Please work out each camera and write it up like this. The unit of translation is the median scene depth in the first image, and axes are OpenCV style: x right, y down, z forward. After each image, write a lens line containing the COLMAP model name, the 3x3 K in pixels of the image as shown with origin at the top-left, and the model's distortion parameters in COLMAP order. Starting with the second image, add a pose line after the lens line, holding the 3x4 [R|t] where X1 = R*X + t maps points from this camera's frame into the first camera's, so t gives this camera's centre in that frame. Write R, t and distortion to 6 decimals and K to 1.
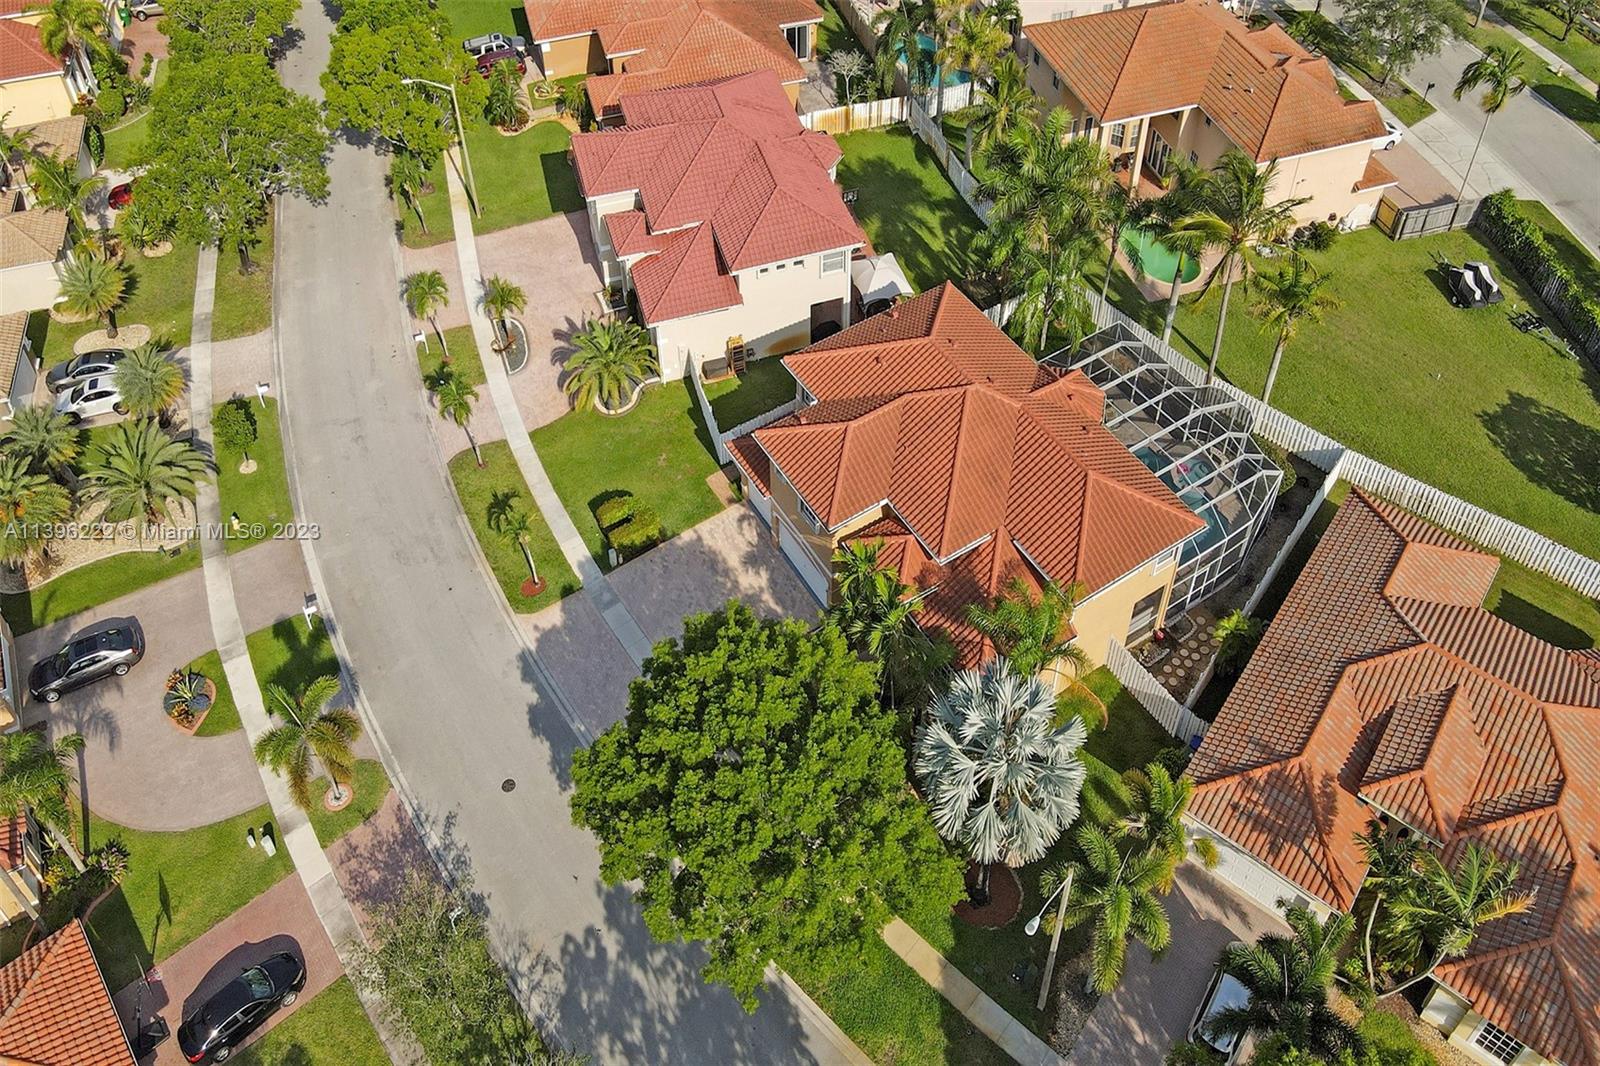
lens RADIAL K [[1074.7, 0, 686.1], [0, 1074.7, 534.1], [0, 0, 1]] dist [0.018036, -0.002457]
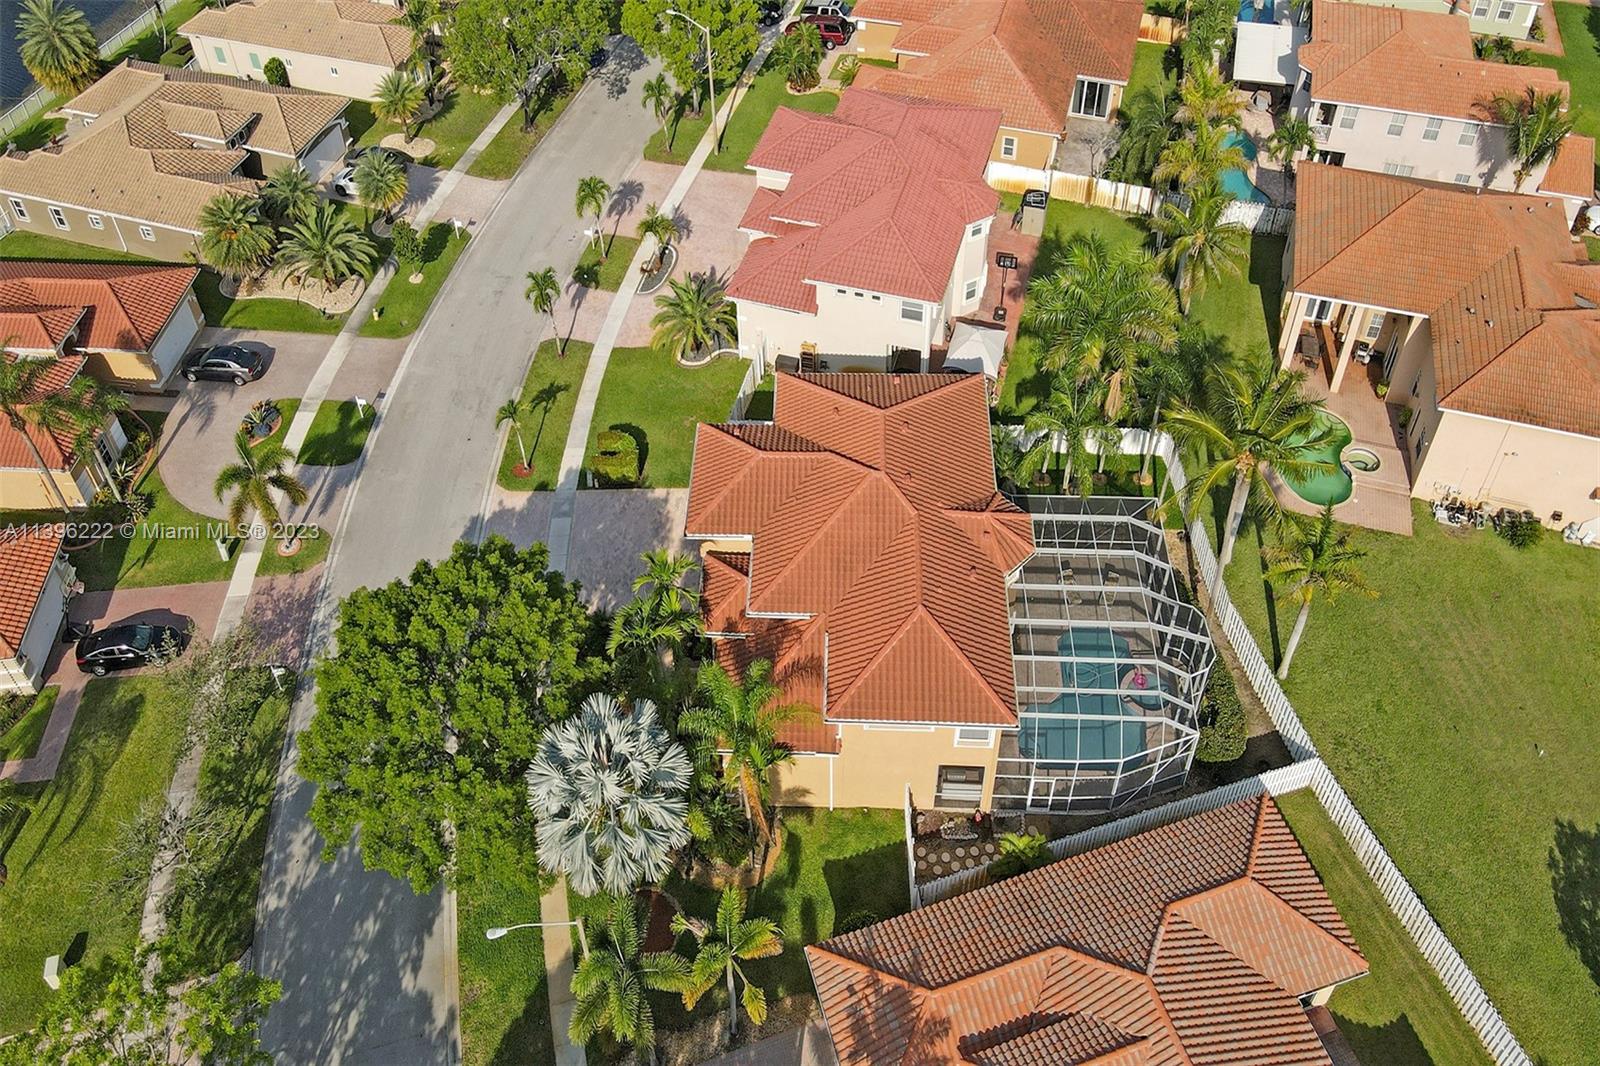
lens RADIAL K [[1096.0, 0, 892.9], [0, 1096.0, 526.3], [0, 0, 1]] dist [0.012103, 0.006590]
pose [[0.814006, 0.452768, -0.363863, 0.588149], [-0.446298, 0.888451, 0.107110, -0.185107], [0.371770, 0.075203, 0.925274, 0.098758]]
